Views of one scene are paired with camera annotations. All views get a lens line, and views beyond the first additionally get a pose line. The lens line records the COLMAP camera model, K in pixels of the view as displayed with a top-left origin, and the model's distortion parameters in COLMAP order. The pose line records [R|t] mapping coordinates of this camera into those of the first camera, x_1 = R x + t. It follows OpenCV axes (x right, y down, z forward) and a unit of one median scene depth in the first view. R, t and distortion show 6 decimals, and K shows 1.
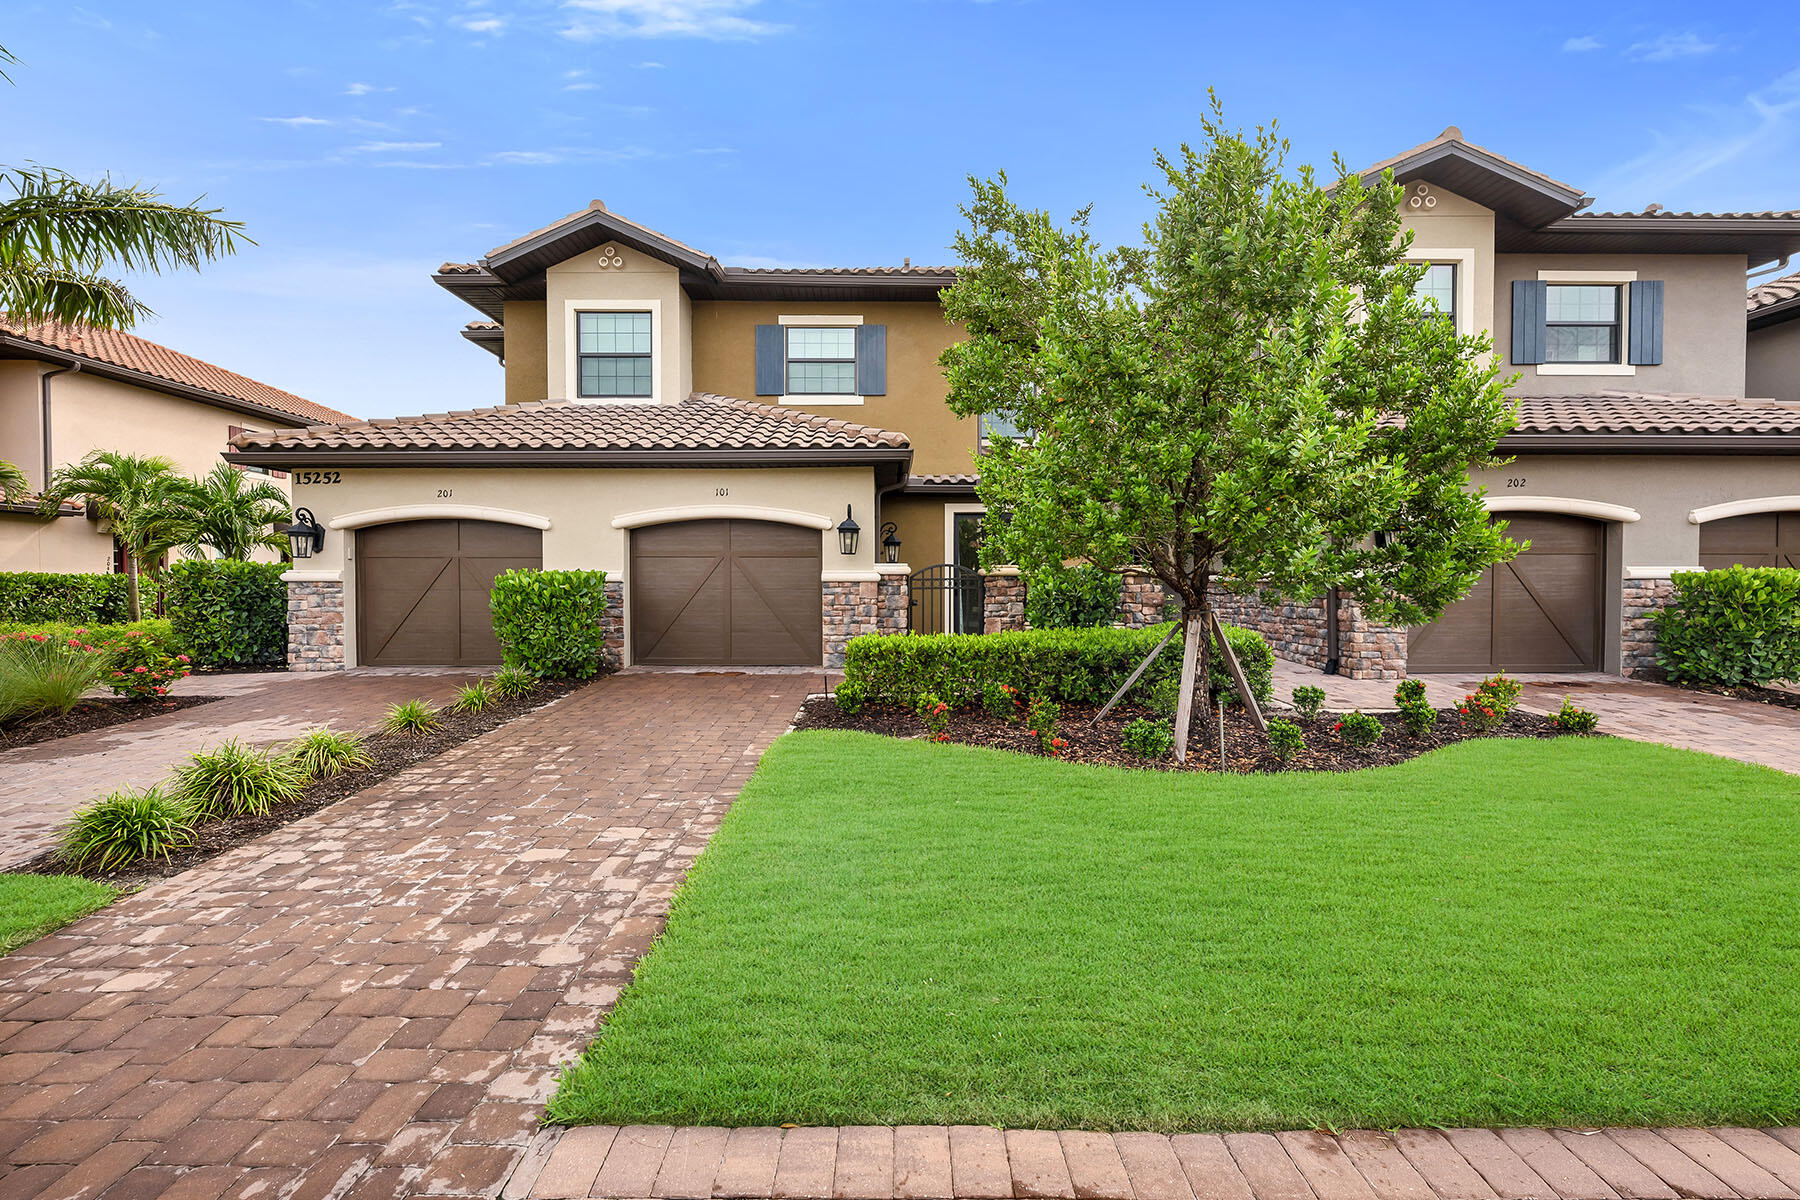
lens RADIAL K [[720.8, 0, 900.6], [0, 720.8, 599.6], [0, 0, 1]] dist [-0.001721, 0.001117]
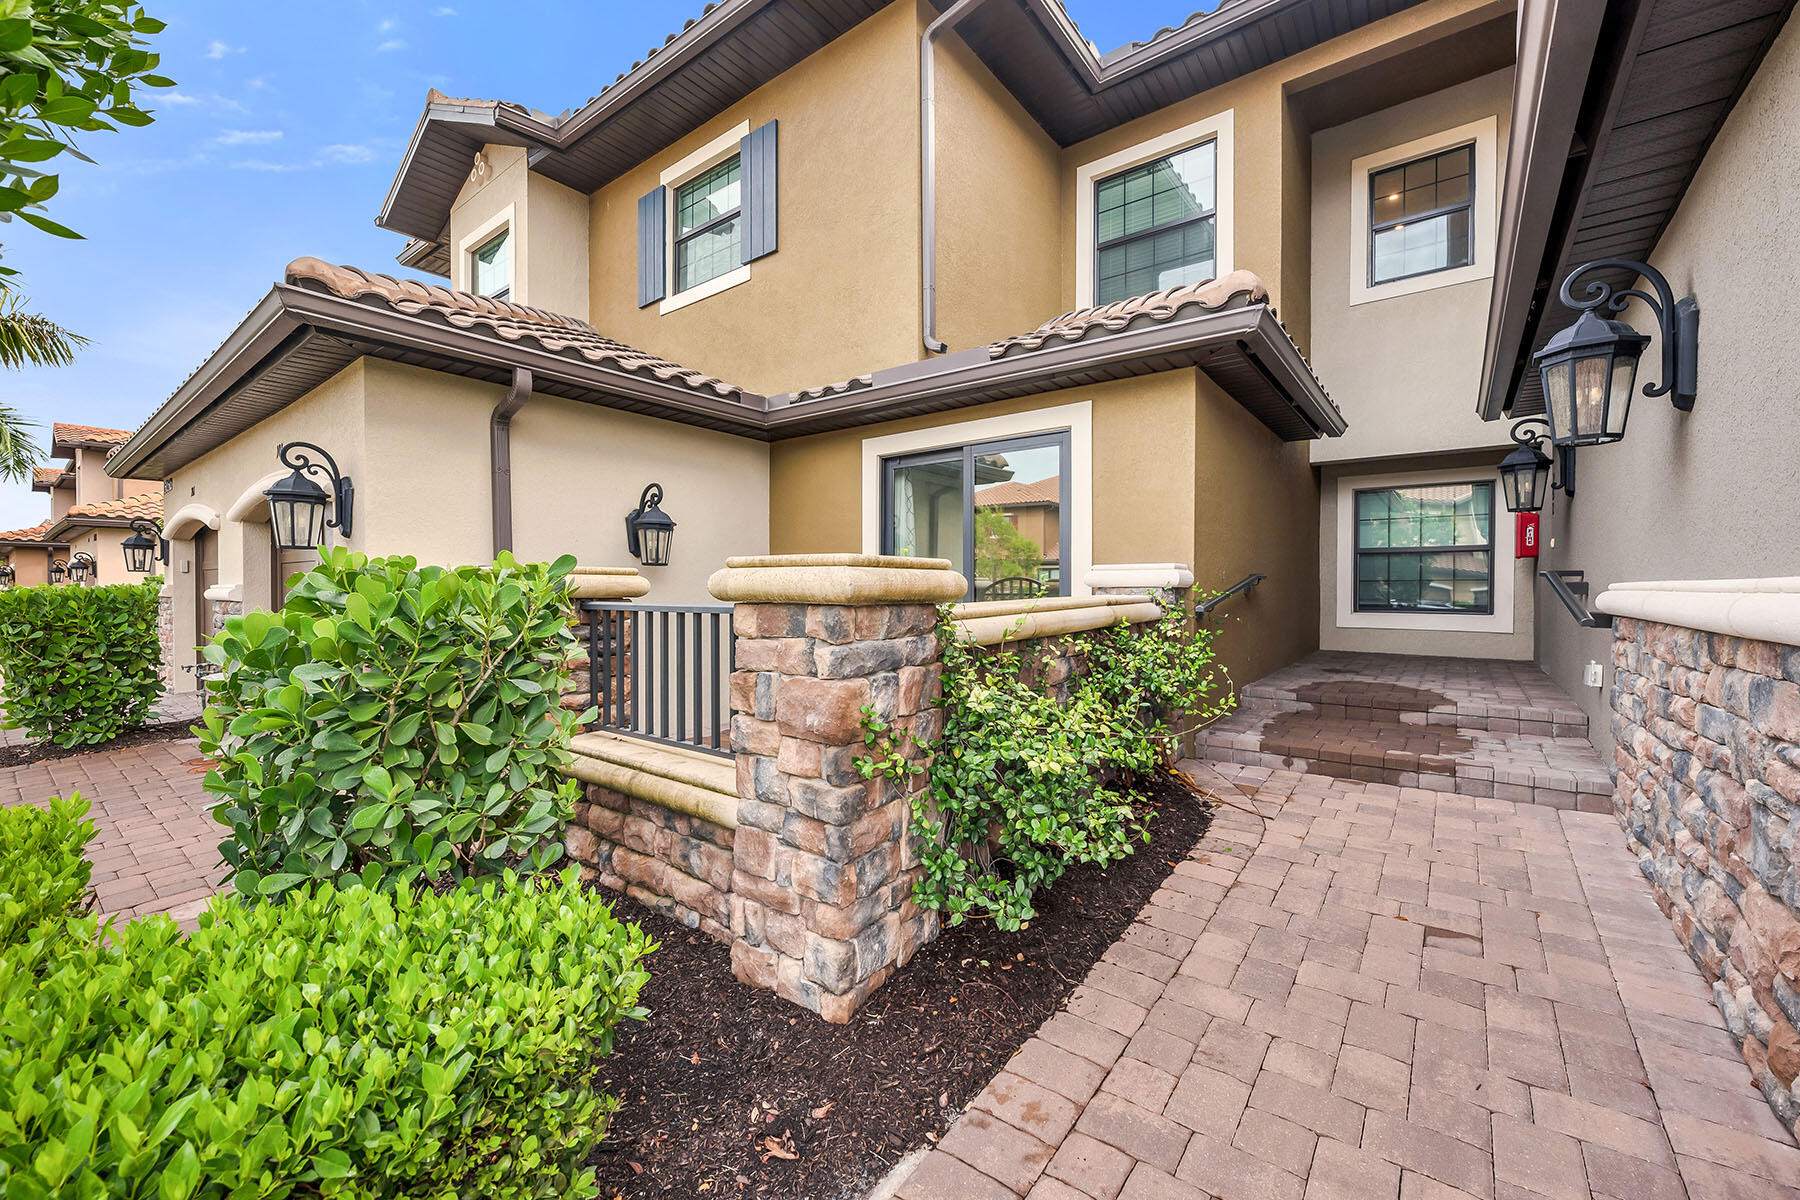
lens RADIAL K [[720.8, 0, 895.6], [0, 720.8, 589.2], [0, 0, 1]] dist [-0.001721, 0.001117]
pose [[0.788090, 0.003037, -0.615552, 0.506741], [-0.012240, 0.999867, -0.010738, -0.034593], [0.615438, 0.015997, 0.788023, 0.841011]]
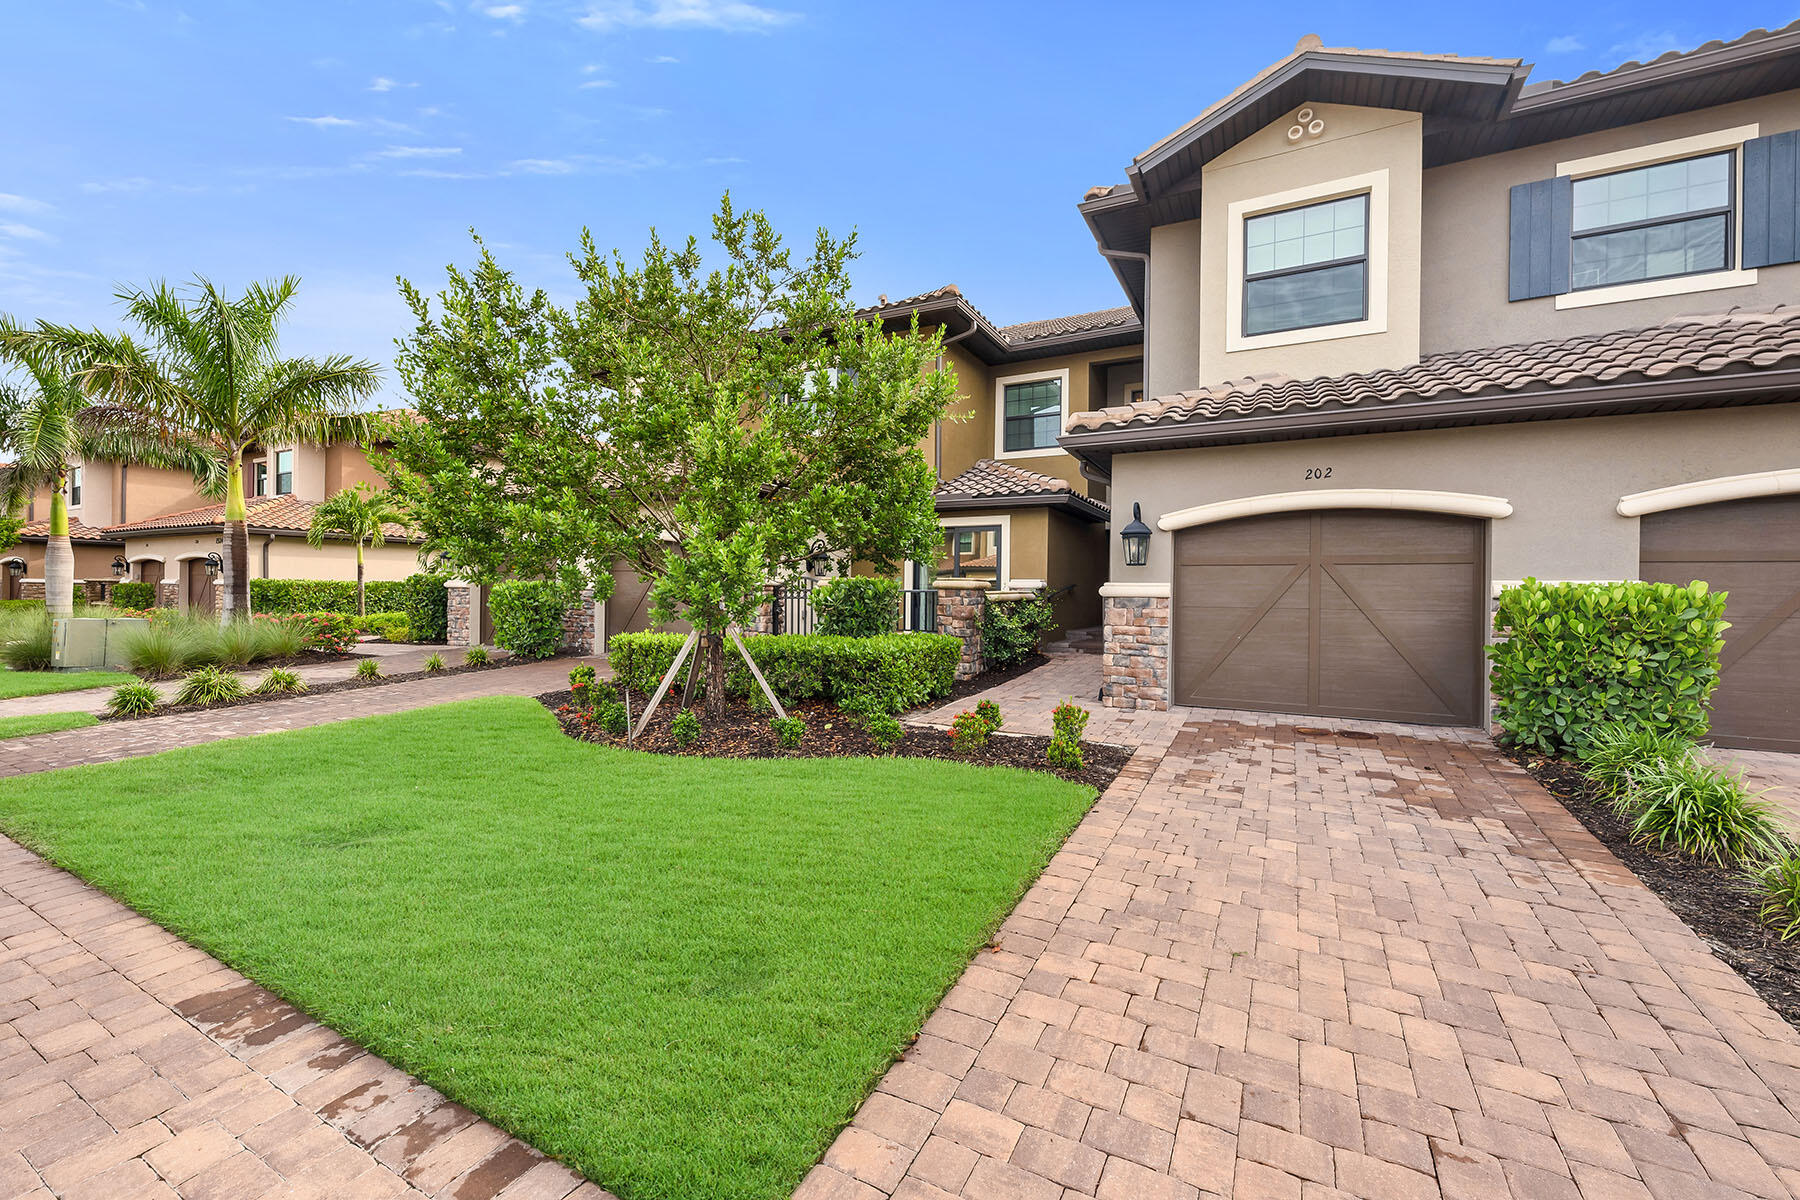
lens RADIAL K [[720.8, 0, 896.3], [0, 720.8, 594.4], [0, 0, 1]] dist [-0.001721, 0.001117]
pose [[0.880551, 0.011901, -0.473802, 0.740242], [-0.021226, 0.999672, -0.014339, -0.008425], [0.473476, 0.022683, 0.880514, 0.082726]]
